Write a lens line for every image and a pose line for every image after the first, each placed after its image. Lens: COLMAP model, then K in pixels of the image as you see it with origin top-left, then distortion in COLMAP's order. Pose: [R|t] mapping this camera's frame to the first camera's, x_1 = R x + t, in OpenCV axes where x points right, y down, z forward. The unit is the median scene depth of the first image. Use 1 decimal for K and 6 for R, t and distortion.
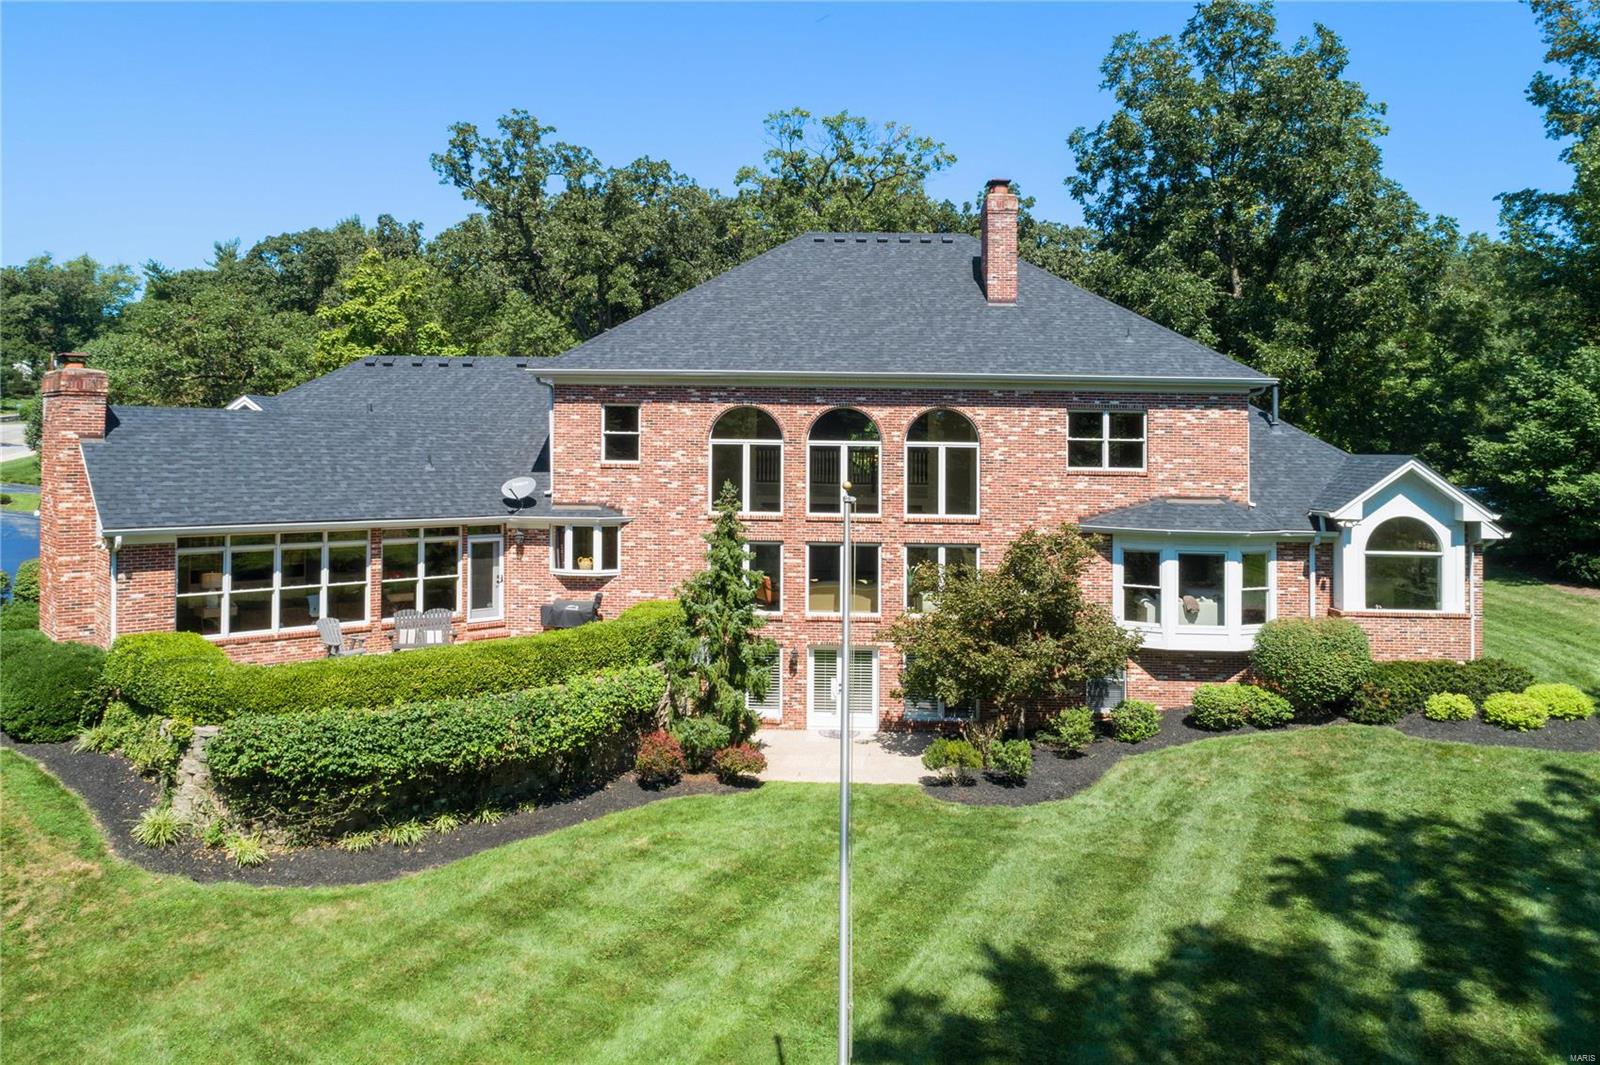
lens RADIAL K [[1115.7, 0, 799.8], [0, 1115.7, 425.7], [0, 0, 1]] dist [-0.002534, 0.004323]
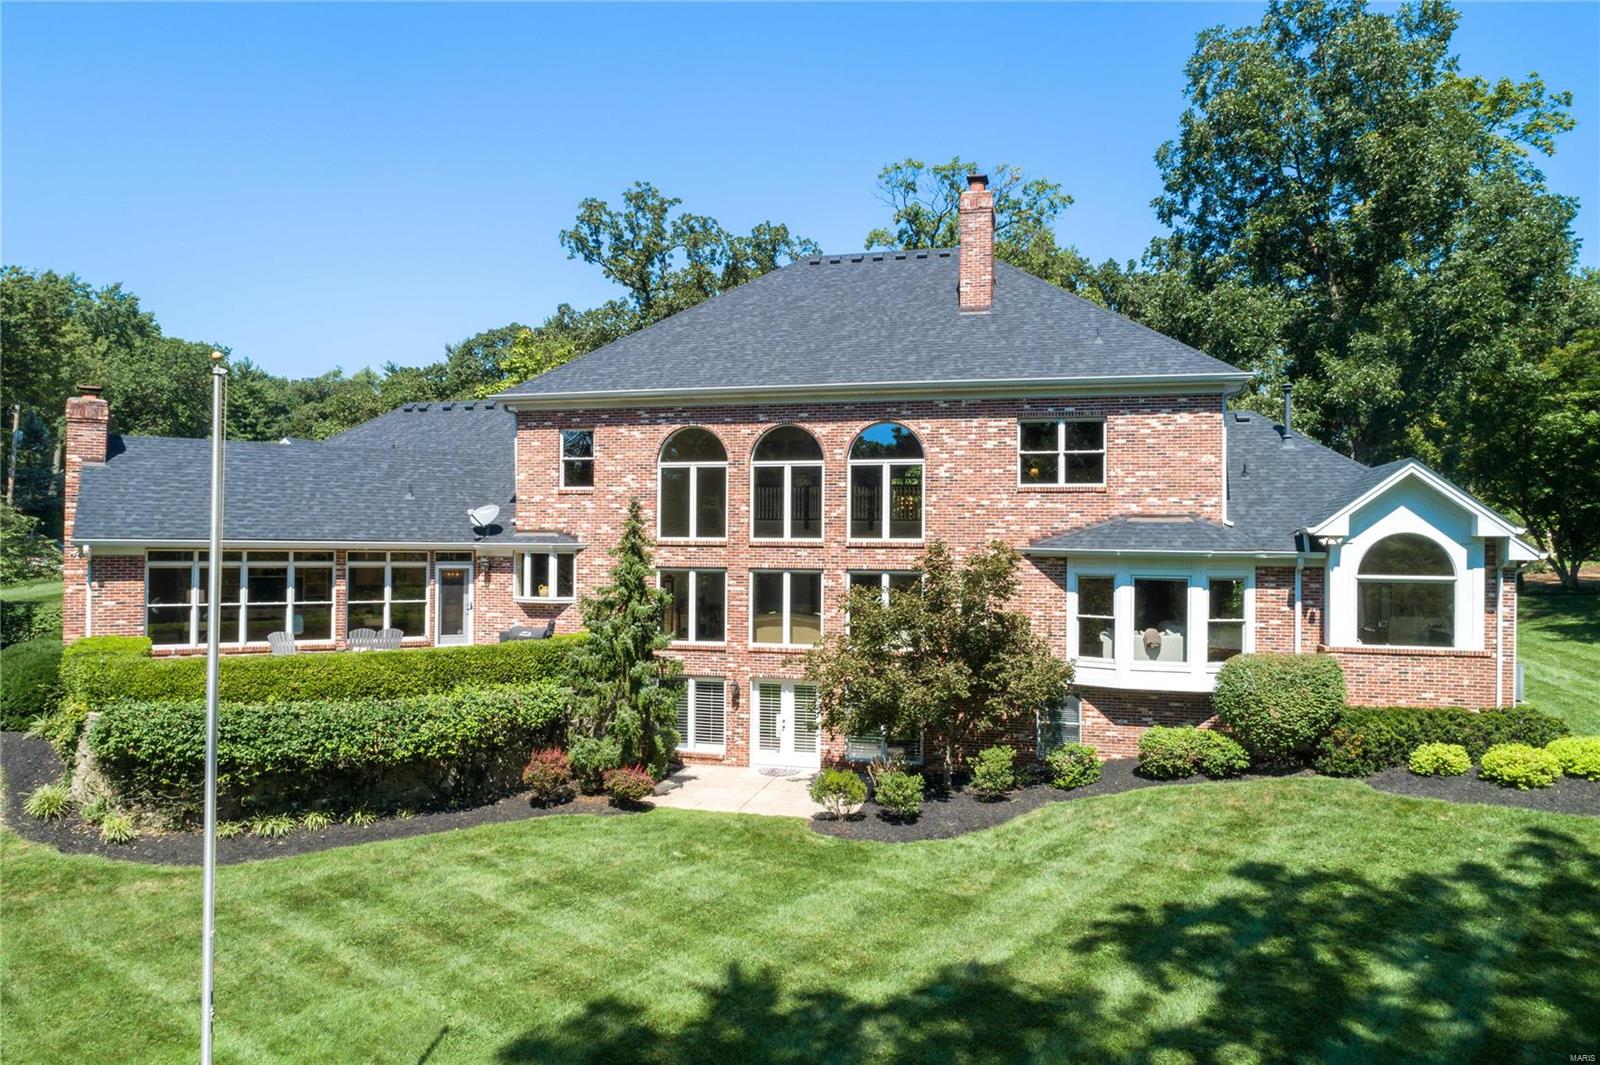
lens RADIAL K [[1124.8, 0, 800.0], [0, 1124.8, 532.5], [0, 0, 1]] dist [-0.002553, 0.004349]
pose [[0.975531, 0.001904, -0.219854, 0.273710], [-0.001230, 0.999994, 0.003202, 0.075215], [0.219859, -0.002853, 0.975527, 0.085411]]
